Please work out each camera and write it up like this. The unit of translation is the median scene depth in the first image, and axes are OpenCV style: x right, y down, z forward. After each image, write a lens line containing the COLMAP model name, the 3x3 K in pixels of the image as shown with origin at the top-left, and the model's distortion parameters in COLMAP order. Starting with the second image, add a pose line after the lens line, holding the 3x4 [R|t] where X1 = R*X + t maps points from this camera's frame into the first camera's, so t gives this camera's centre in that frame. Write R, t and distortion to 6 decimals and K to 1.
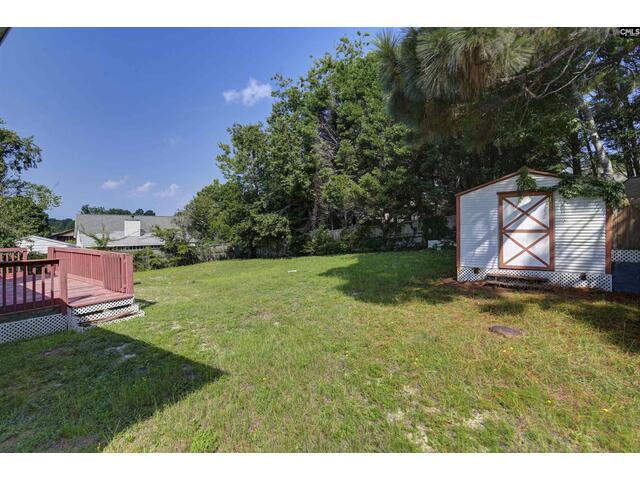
lens RADIAL K [[278.5, 0, 319.6], [0, 278.5, 236.8], [0, 0, 1]] dist [0.004025, -0.000134]
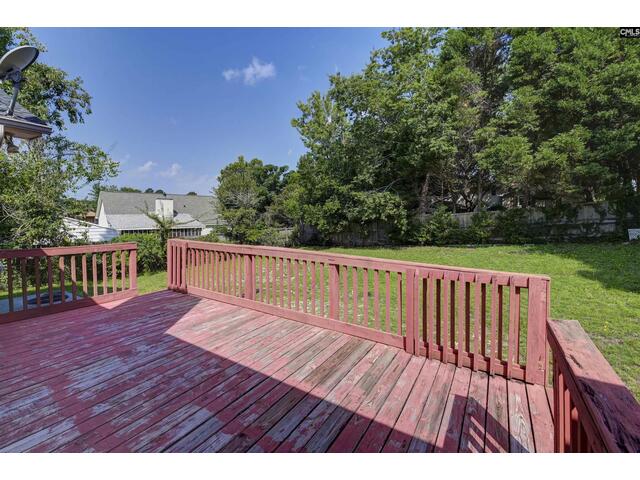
lens RADIAL K [[278.5, 0, 323.8], [0, 278.5, 224.8], [0, 0, 1]] dist [0.004025, -0.000134]
pose [[0.999827, 0.010238, 0.015508, -0.339044], [-0.010531, 0.999765, 0.018938, -0.002498], [-0.015310, -0.019098, 0.999700, 0.223183]]
